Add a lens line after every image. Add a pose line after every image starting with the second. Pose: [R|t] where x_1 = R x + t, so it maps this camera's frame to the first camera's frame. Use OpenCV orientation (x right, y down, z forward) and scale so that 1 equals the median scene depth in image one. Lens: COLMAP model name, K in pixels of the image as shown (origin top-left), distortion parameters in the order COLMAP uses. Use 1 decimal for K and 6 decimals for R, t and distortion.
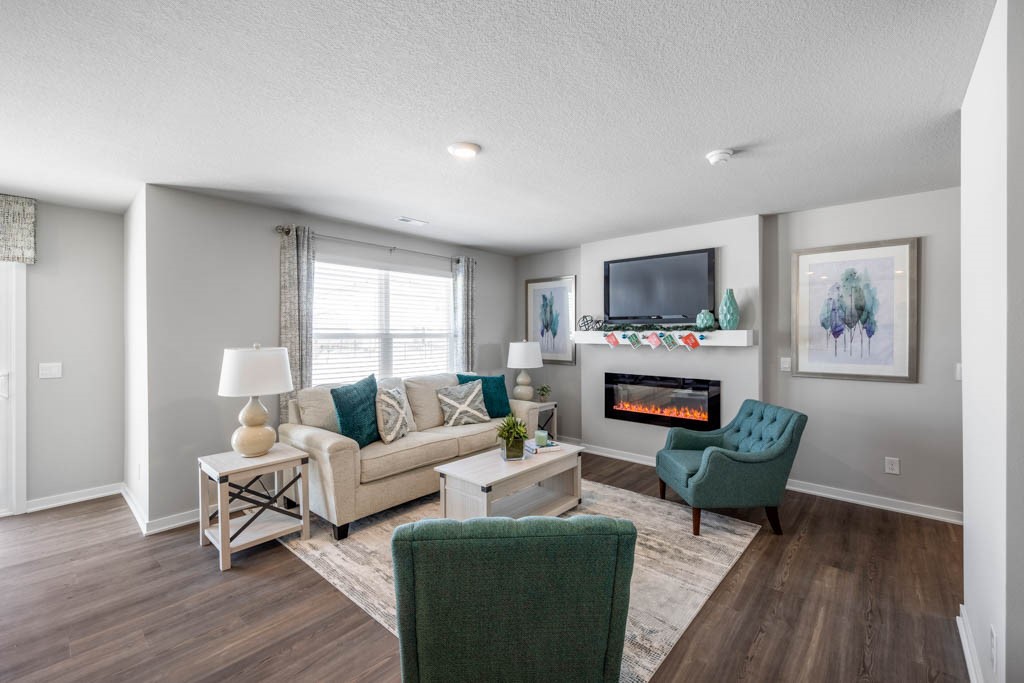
lens RADIAL K [[425.1, 0, 522.3], [0, 425.1, 336.9], [0, 0, 1]] dist [0.002365, 0.000271]
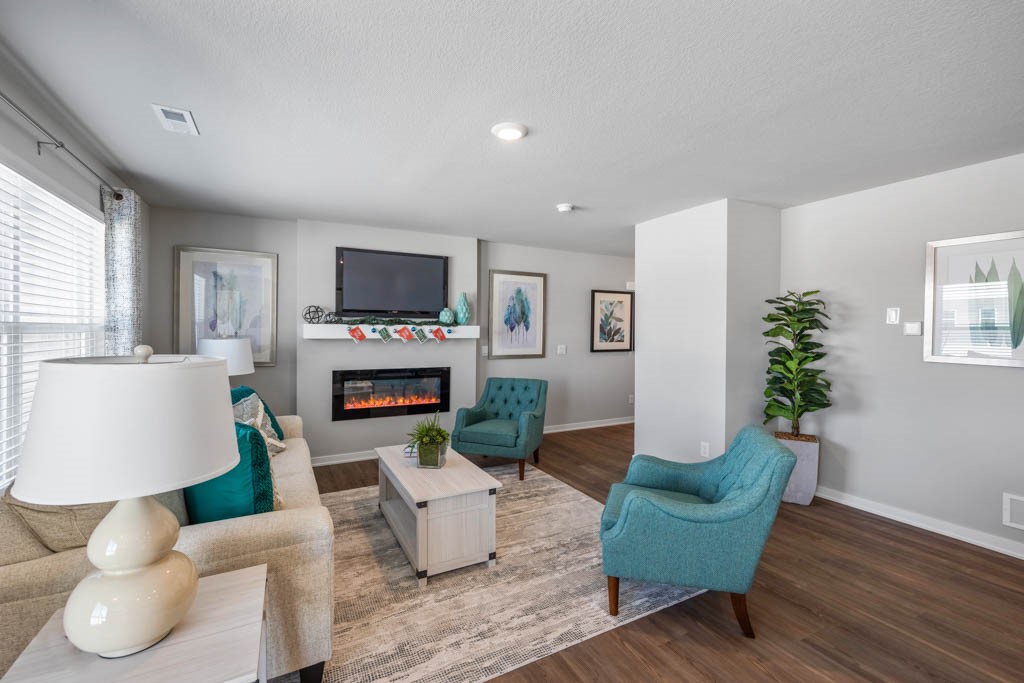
lens RADIAL K [[425.1, 0, 519.6], [0, 425.1, 331.7], [0, 0, 1]] dist [0.002365, 0.000271]
pose [[0.367861, -0.002285, 0.929878, -0.595745], [-0.002125, 0.999992, 0.003299, -0.002090], [-0.929878, -0.003190, 0.367853, 0.373347]]
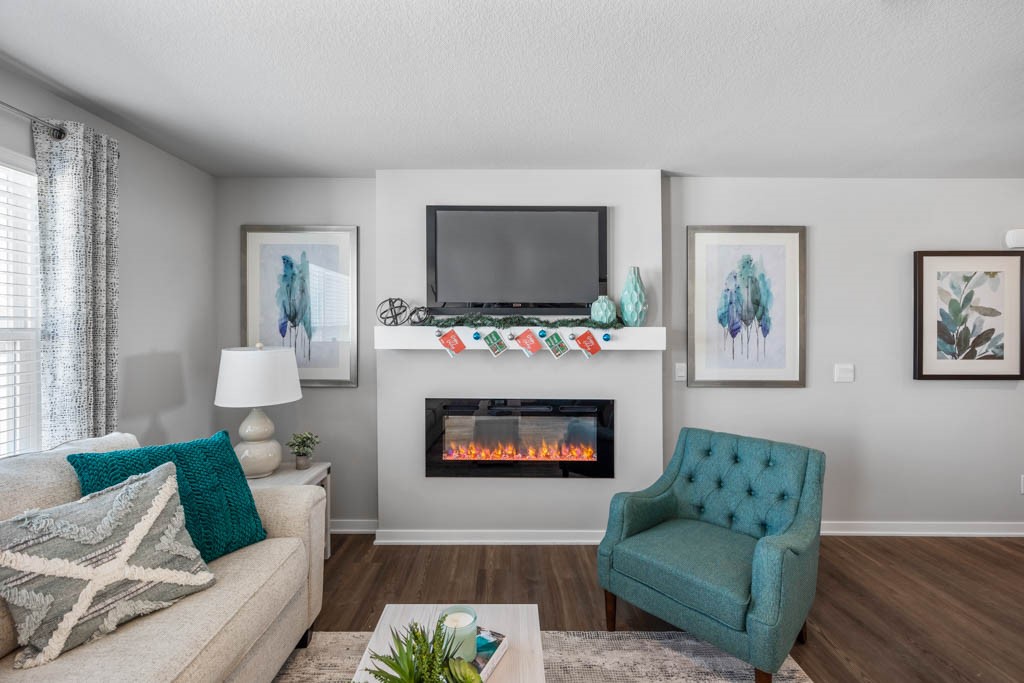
lens RADIAL K [[442.7, 0, 516.8], [0, 442.7, 327.3], [0, 0, 1]] dist [0.002187, 0.000075]
pose [[0.754388, 0.008300, 0.656377, -0.128557], [0.001030, 0.999904, -0.013828, -0.005199], [-0.656428, 0.011107, 0.754307, 0.563505]]
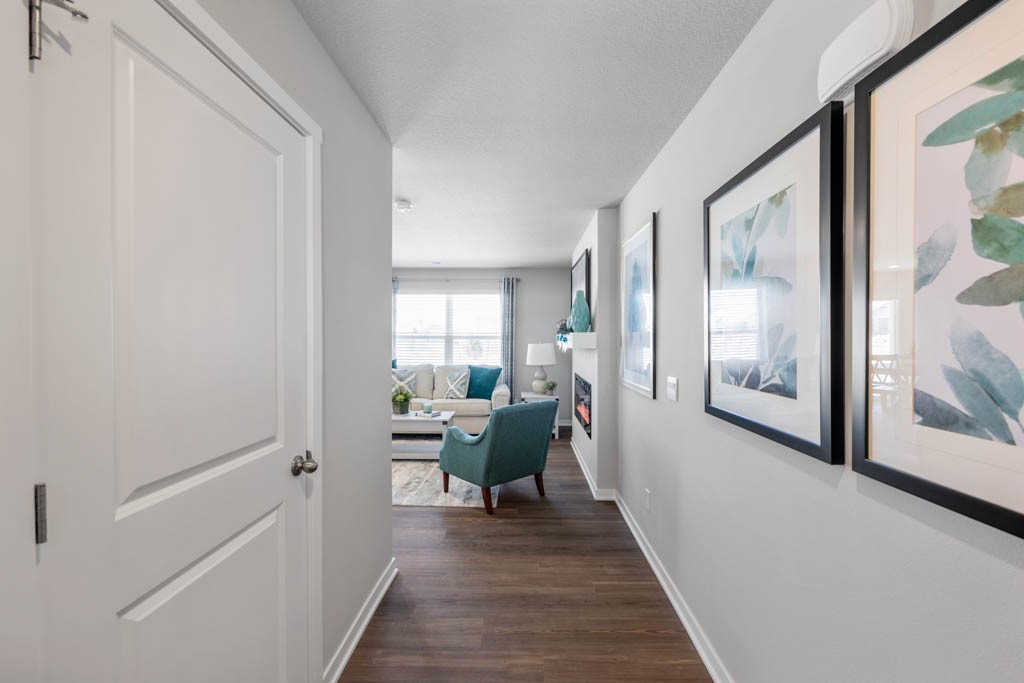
lens RADIAL K [[425.1, 0, 511.1], [0, 425.1, 347.9], [0, 0, 1]] dist [0.002365, 0.000271]
pose [[0.629018, 0.019920, -0.777135, 1.097741], [-0.000494, 0.999682, 0.025224, -0.003185], [0.777390, -0.015483, 0.628828, 0.251225]]
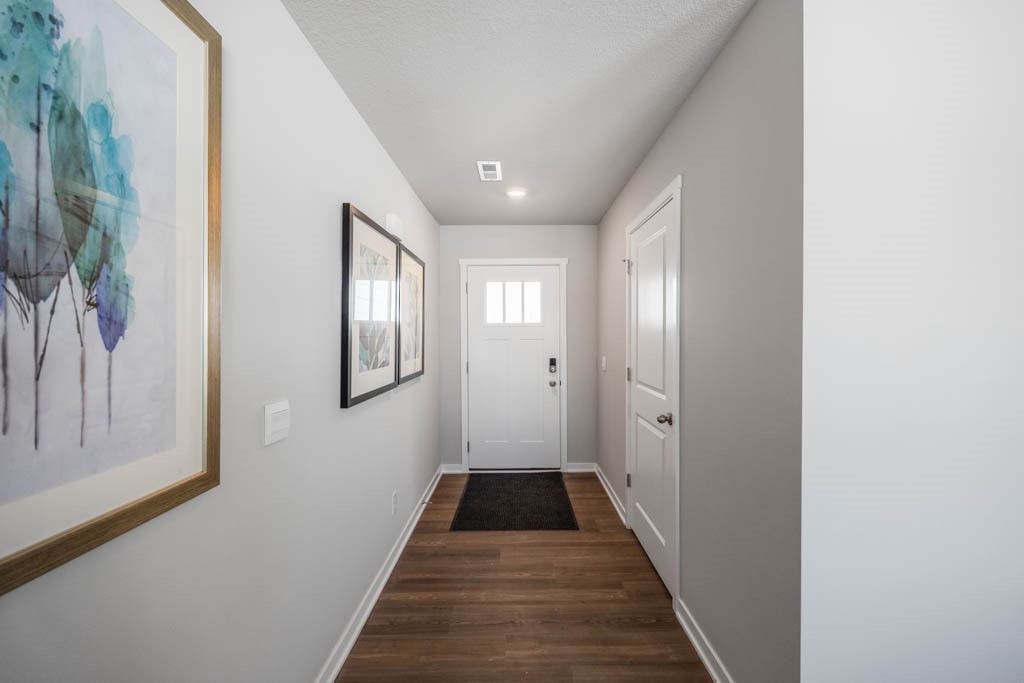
lens RADIAL K [[425.1, 0, 514.5], [0, 425.1, 333.6], [0, 0, 1]] dist [0.002365, 0.000271]
pose [[-0.651516, 0.002343, 0.758631, 0.433398], [0.005250, 0.999985, 0.001421, -0.004740], [-0.758617, 0.004908, -0.651519, 0.848260]]
